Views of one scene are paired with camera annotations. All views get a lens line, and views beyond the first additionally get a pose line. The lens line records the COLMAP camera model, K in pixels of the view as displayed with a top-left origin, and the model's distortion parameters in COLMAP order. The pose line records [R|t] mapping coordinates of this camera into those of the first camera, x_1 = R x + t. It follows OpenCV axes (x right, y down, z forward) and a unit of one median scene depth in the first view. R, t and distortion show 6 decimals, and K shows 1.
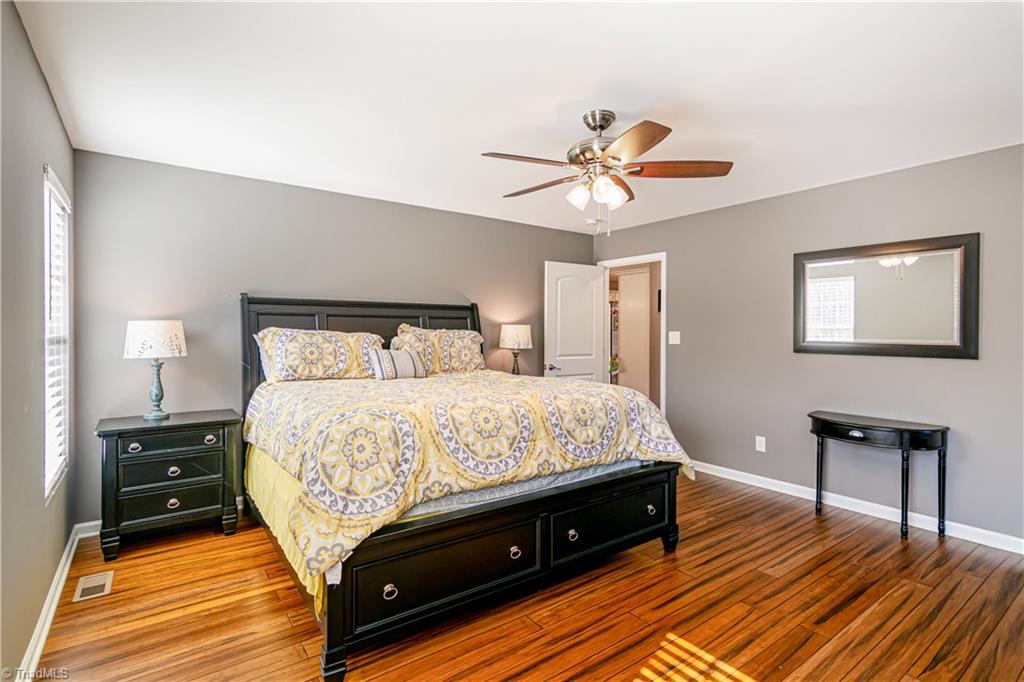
lens RADIAL K [[495.7, 0, 513.3], [0, 495.7, 337.7], [0, 0, 1]] dist [0.000952, 0.000164]
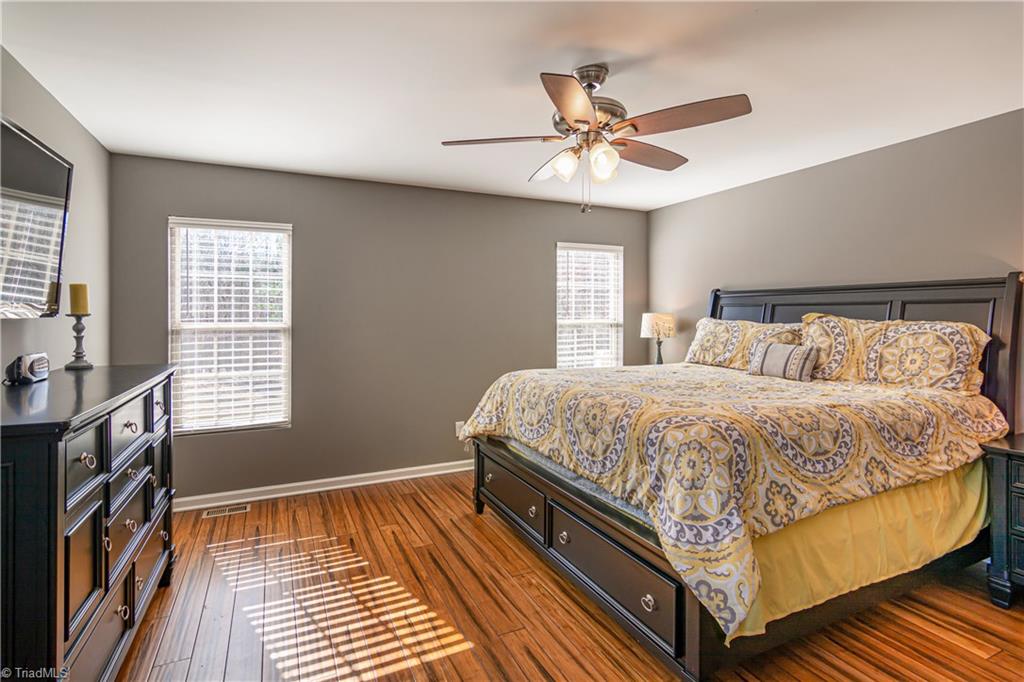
lens RADIAL K [[503.2, 0, 508.7], [0, 503.2, 315.1], [0, 0, 1]] dist [-0.002940, -0.000179]
pose [[-0.190363, -0.000969, -0.981713, 1.004074], [-0.012819, 0.999917, 0.001499, -0.028855], [0.981630, 0.012870, -0.190360, 0.986572]]
